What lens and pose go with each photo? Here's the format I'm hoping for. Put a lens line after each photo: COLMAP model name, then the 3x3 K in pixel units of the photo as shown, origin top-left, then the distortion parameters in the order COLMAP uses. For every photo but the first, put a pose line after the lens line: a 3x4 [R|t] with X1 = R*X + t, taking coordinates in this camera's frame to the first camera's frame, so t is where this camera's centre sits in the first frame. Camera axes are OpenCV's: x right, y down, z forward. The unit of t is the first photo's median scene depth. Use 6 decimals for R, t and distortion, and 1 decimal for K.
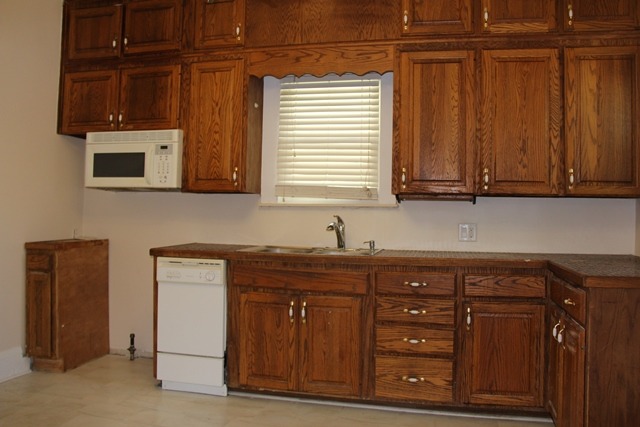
lens RADIAL K [[534.6, 0, 319.2], [0, 534.6, 208.9], [0, 0, 1]] dist [-0.140746, 0.067248]
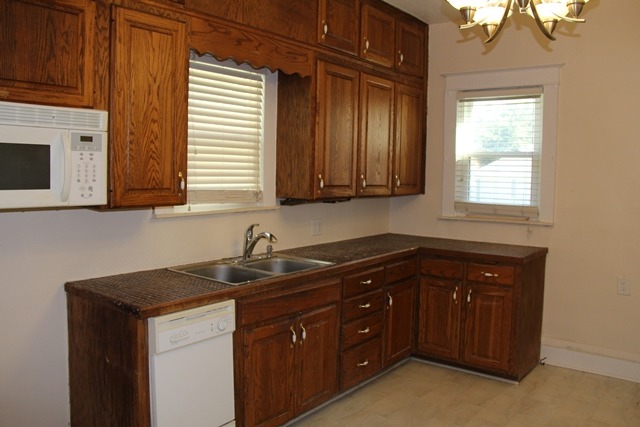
lens RADIAL K [[534.6, 0, 319.0], [0, 534.6, 213.9], [0, 0, 1]] dist [-0.140746, 0.067248]
pose [[0.423777, -0.083386, 0.901920, -0.731179], [-0.016358, 0.994886, 0.099667, -0.095833], [-0.905619, -0.056990, 0.420246, 0.510780]]
